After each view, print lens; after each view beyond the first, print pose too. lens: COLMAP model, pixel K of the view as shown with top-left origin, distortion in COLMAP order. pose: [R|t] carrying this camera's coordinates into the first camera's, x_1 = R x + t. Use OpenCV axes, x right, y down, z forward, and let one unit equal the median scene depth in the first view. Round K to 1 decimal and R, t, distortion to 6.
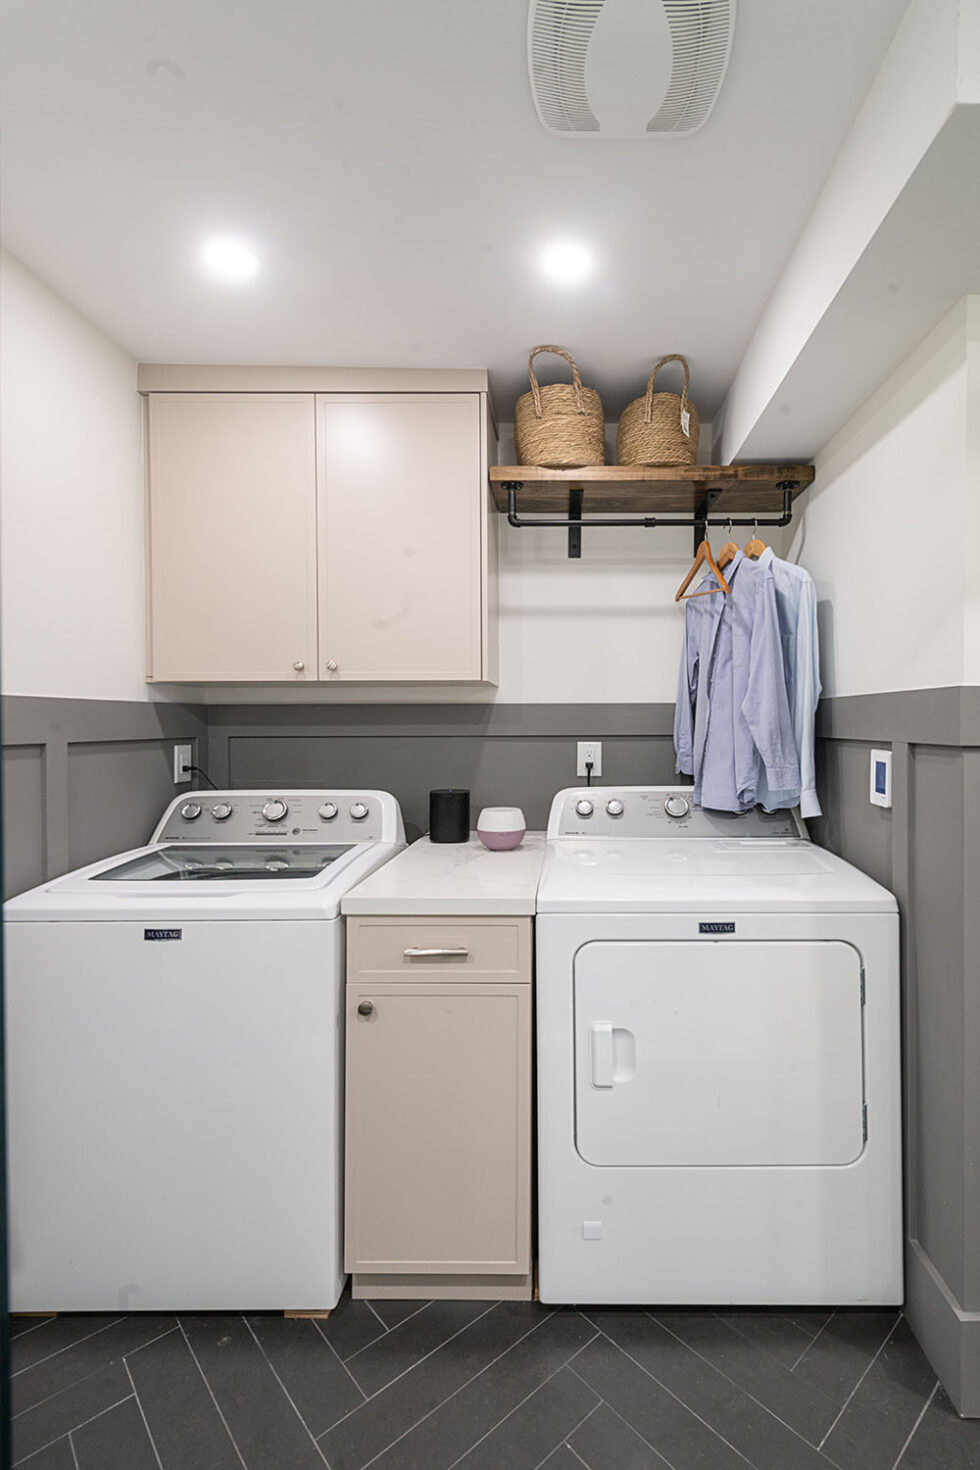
lens RADIAL K [[614.4, 0, 494.3], [0, 614.4, 727.2], [0, 0, 1]] dist [0.017049, 0.000541]
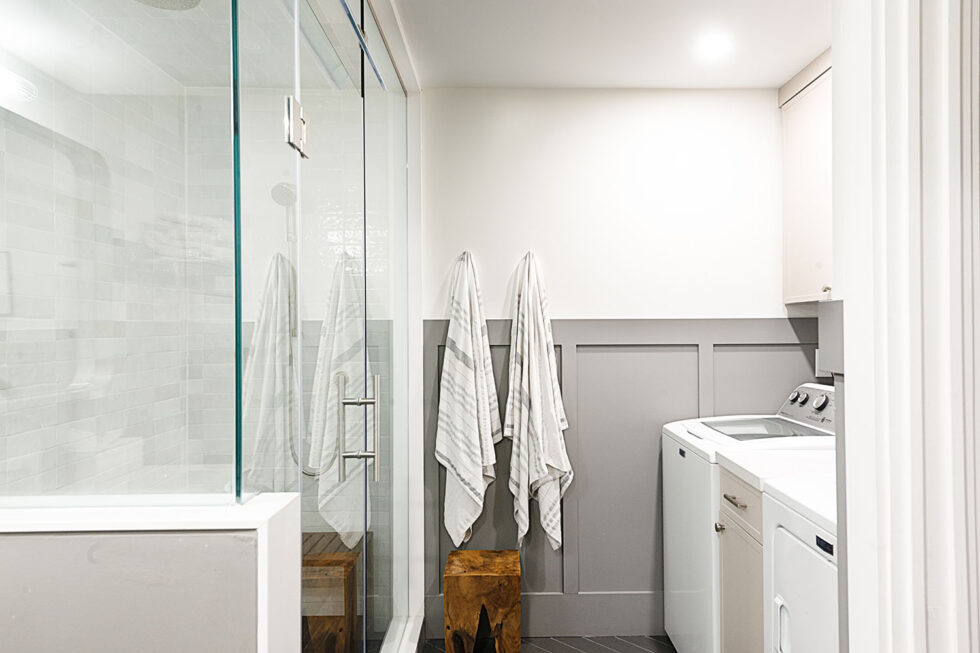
lens RADIAL K [[702.1, 0, 497.2], [0, 702.1, 322.2], [0, 0, 1]] dist [0.015039, -0.000347]
pose [[0.002200, 0.000408, -0.999997, 1.910086], [0.011263, 0.999936, 0.000432, -0.067065], [0.999934, -0.011264, 0.002196, 0.579517]]
